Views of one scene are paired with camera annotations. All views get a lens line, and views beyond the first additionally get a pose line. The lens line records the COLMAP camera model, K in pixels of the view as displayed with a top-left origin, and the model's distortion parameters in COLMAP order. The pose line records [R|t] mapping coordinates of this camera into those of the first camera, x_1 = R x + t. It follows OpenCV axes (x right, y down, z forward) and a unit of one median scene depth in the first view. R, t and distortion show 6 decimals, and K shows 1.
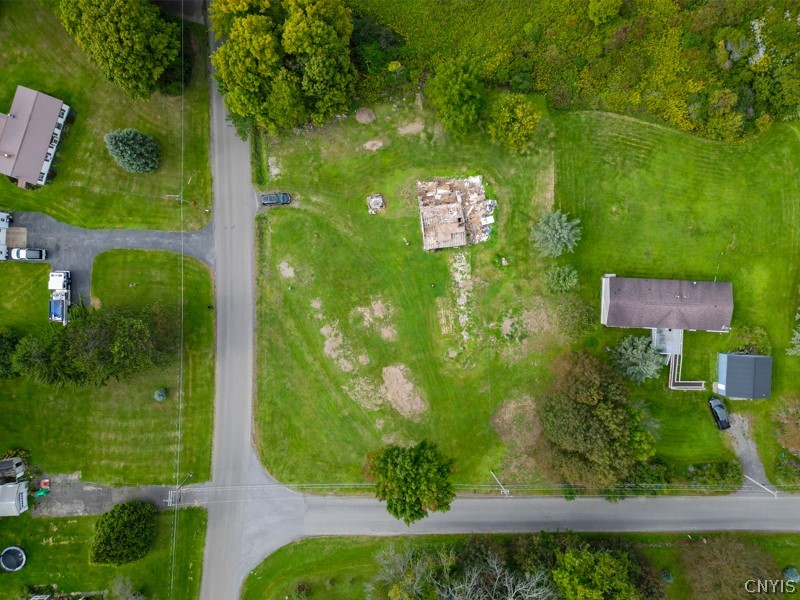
lens RADIAL K [[560.8, 0, 397.3], [0, 560.8, 301.3], [0, 0, 1]] dist [0.053777, -0.040715]
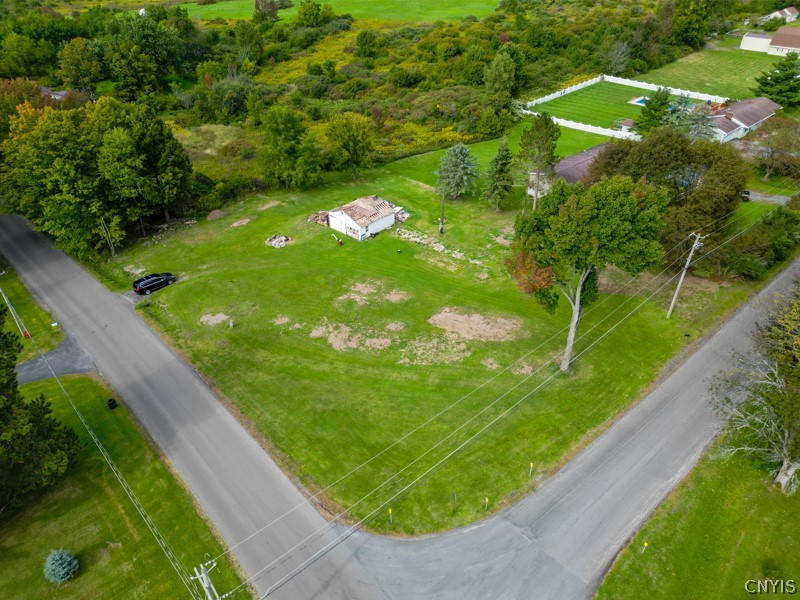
lens RADIAL K [[560.8, 0, 401.0], [0, 560.8, 299.8], [0, 0, 1]] dist [0.053777, -0.040715]
pose [[0.744369, -0.384630, 0.545870, -0.381714], [0.667328, 0.398802, -0.628991, 0.485606], [0.024235, 0.832476, 0.553530, 0.627194]]
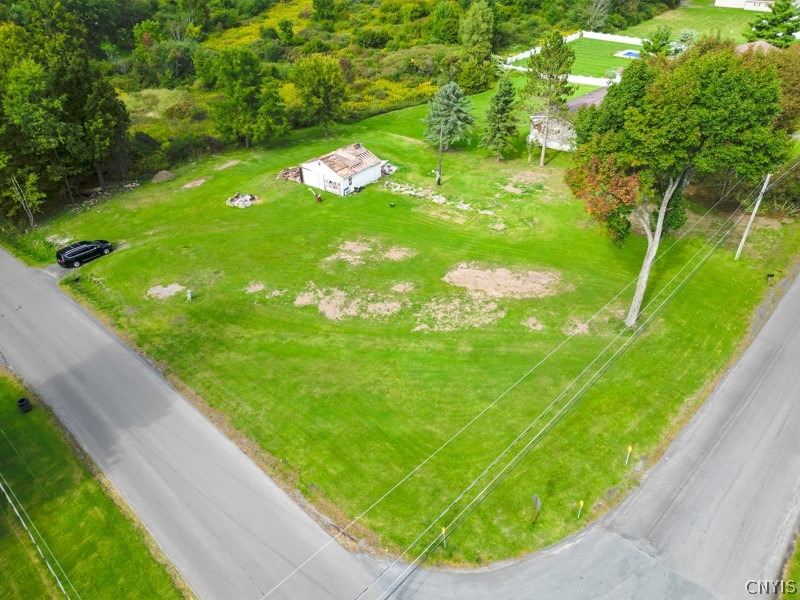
lens RADIAL K [[560.8, 0, 401.3], [0, 560.8, 301.0], [0, 0, 1]] dist [0.053777, -0.040715]
pose [[0.685114, -0.425708, 0.591094, -0.353394], [0.727859, 0.367776, -0.578760, 0.388679], [0.028993, 0.826749, 0.561823, 0.730753]]
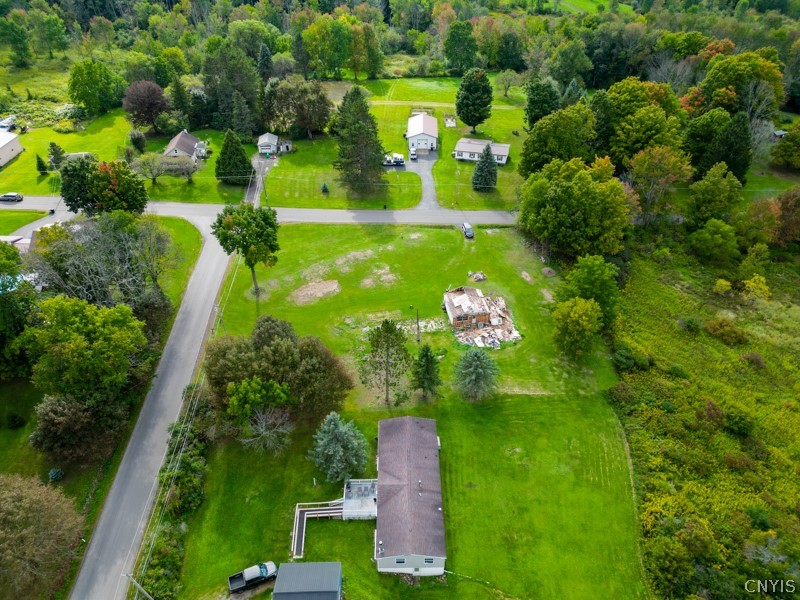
lens RADIAL K [[560.8, 0, 400.8], [0, 560.8, 297.1], [0, 0, 1]] dist [0.053777, -0.040715]
pose [[0.055644, 0.612822, -0.788259, 0.909870], [-0.998206, 0.016652, -0.057519, 0.055016], [-0.022123, 0.790045, 0.612649, 0.316665]]
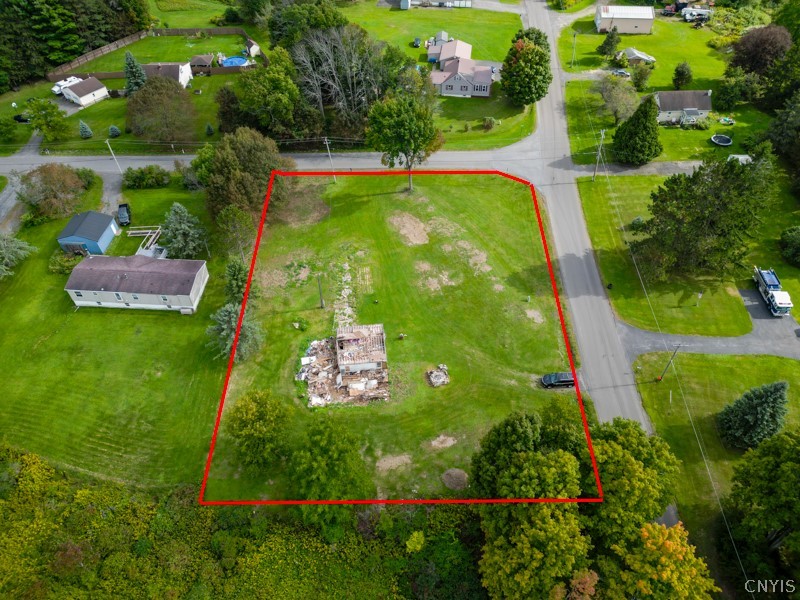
lens RADIAL K [[560.8, 0, 400.8], [0, 560.8, 298.3], [0, 0, 1]] dist [0.053777, -0.040715]
pose [[-0.999621, -0.010354, 0.025502, -0.001949], [0.024895, -0.735265, 0.677322, -0.659698], [0.011737, 0.677700, 0.735244, 0.303401]]
